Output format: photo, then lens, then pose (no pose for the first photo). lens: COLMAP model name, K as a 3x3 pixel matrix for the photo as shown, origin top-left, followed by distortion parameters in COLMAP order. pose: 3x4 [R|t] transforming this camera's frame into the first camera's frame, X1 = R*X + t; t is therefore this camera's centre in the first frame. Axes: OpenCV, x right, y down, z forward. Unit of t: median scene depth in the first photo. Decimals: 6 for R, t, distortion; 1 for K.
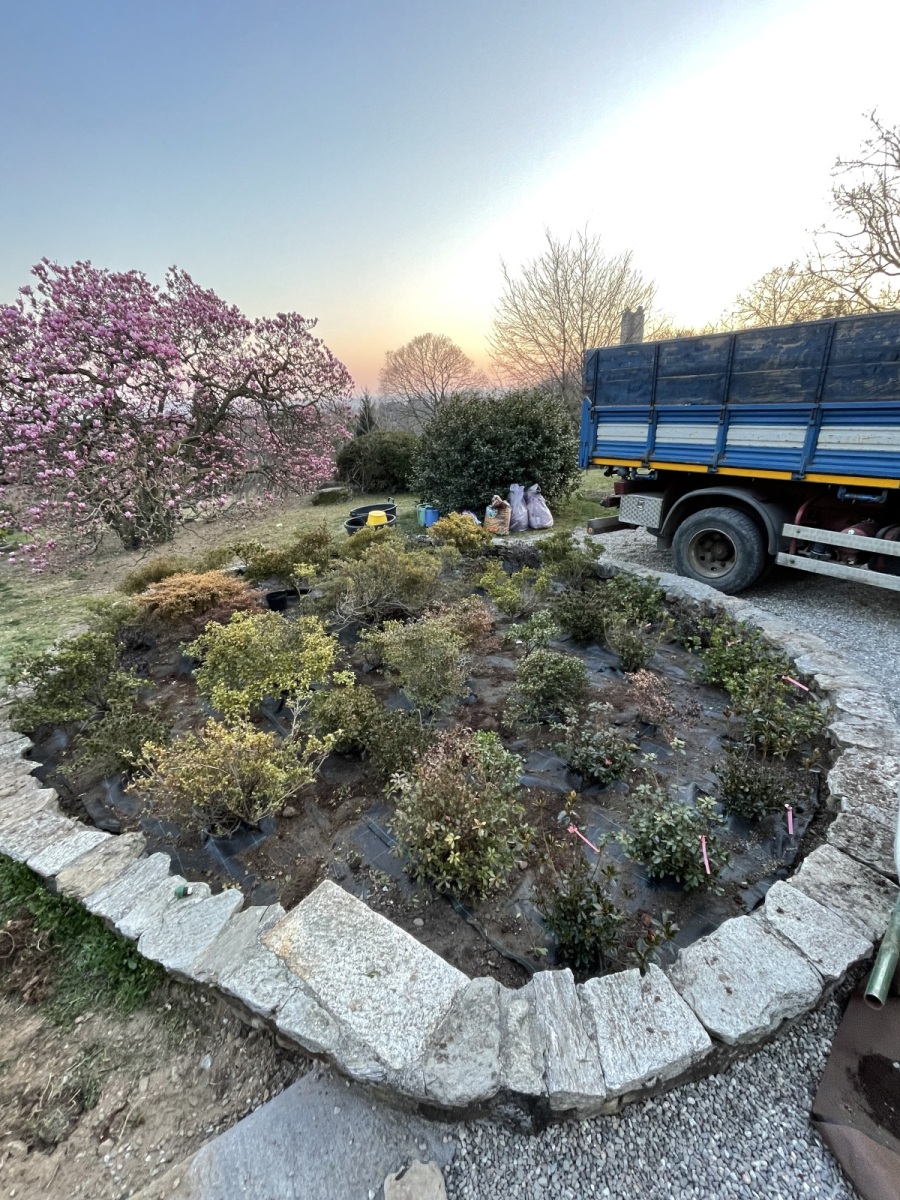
lens RADIAL K [[517.4, 0, 450.0], [0, 517.4, 600.0], [0, 0, 1]] dist [-0.025409, 0.016307]
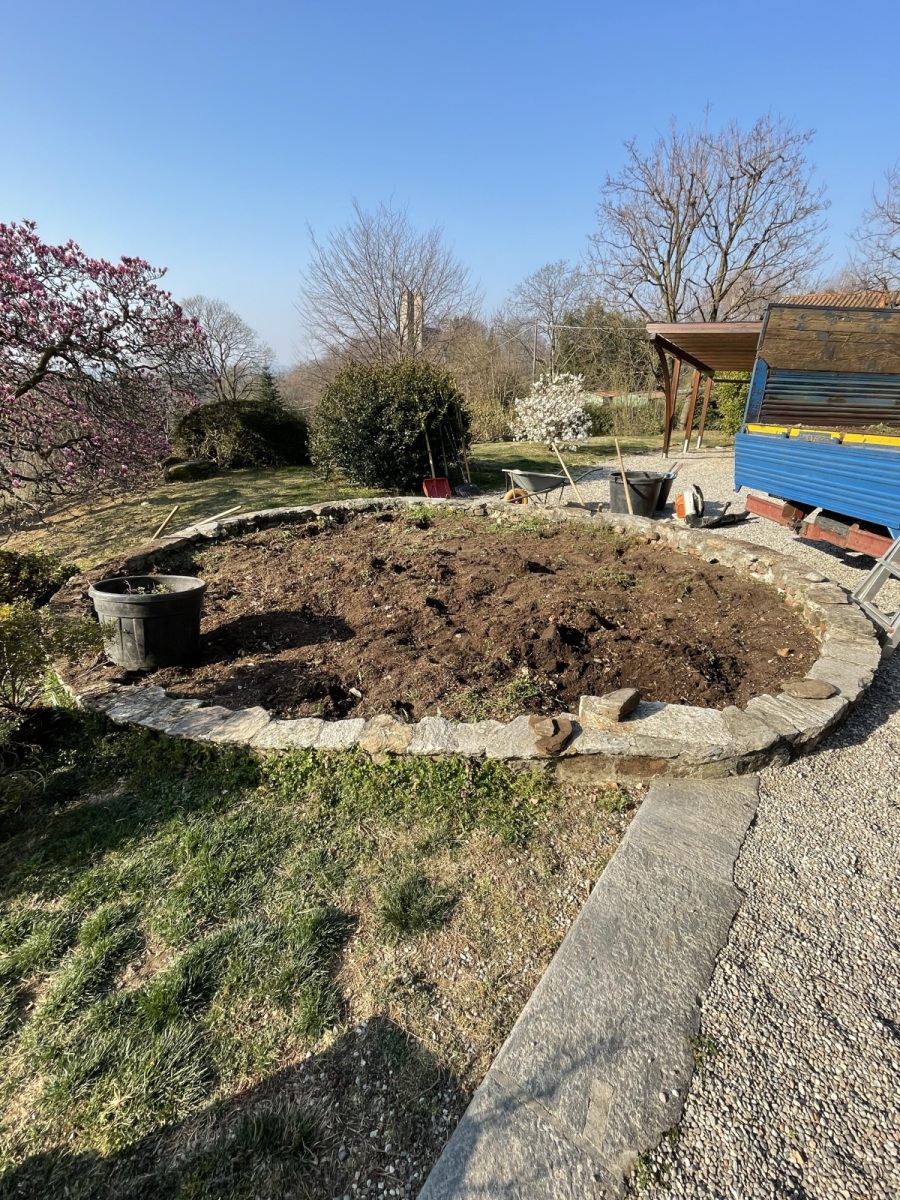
lens RADIAL K [[556.5, 0, 450.0], [0, 556.5, 600.0], [0, 0, 1]] dist [-0.026820, 0.019459]
pose [[0.929581, -0.096808, 0.355678, -0.171128], [0.094272, 0.995245, 0.024500, 0.035323], [-0.356359, 0.010755, 0.934287, -0.042503]]
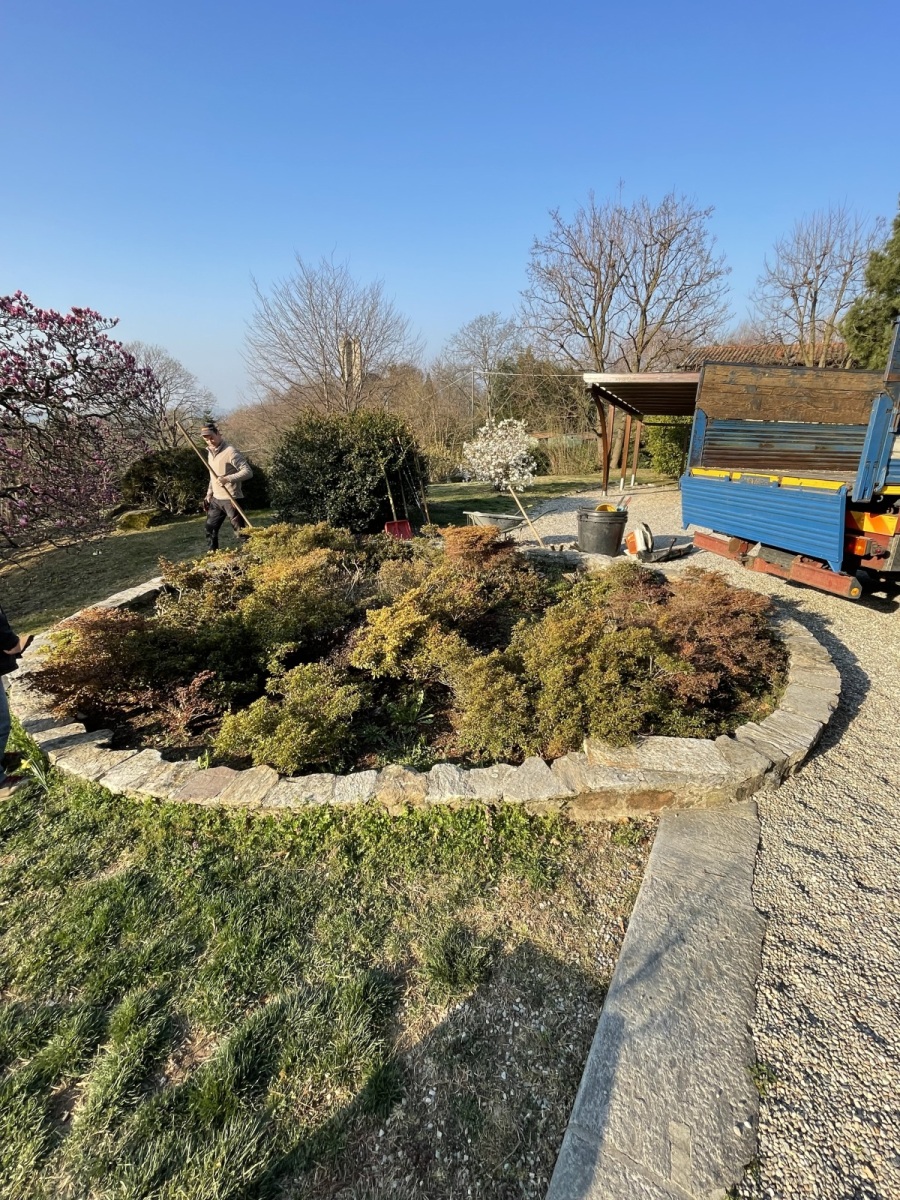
lens RADIAL K [[545.6, 0, 450.0], [0, 545.6, 600.0], [0, 0, 1]] dist [-0.012454, 0.006817]
pose [[0.886042, -0.107856, 0.450884, -0.195255], [0.133827, 0.990663, -0.026008, 0.026135], [-0.443869, 0.083385, 0.892204, -0.036451]]
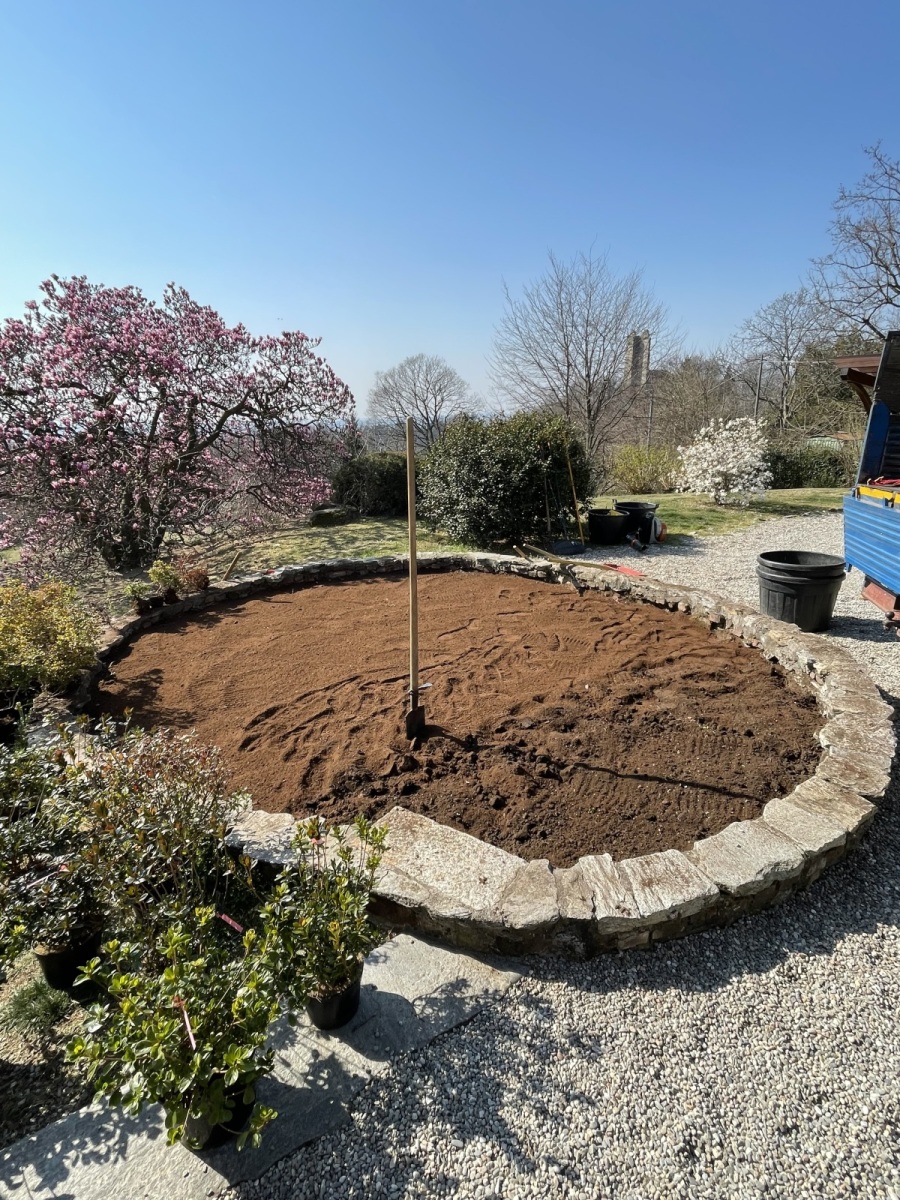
lens RADIAL K [[575.4, 0, 450.0], [0, 575.4, 603.5], [0, 0, 1]] dist [-0.021999, 0.013444]
pose [[0.999761, 0.011657, 0.018485, -0.023484], [-0.010374, 0.997630, -0.068026, 0.027072], [-0.019234, 0.067818, 0.997512, -0.054247]]
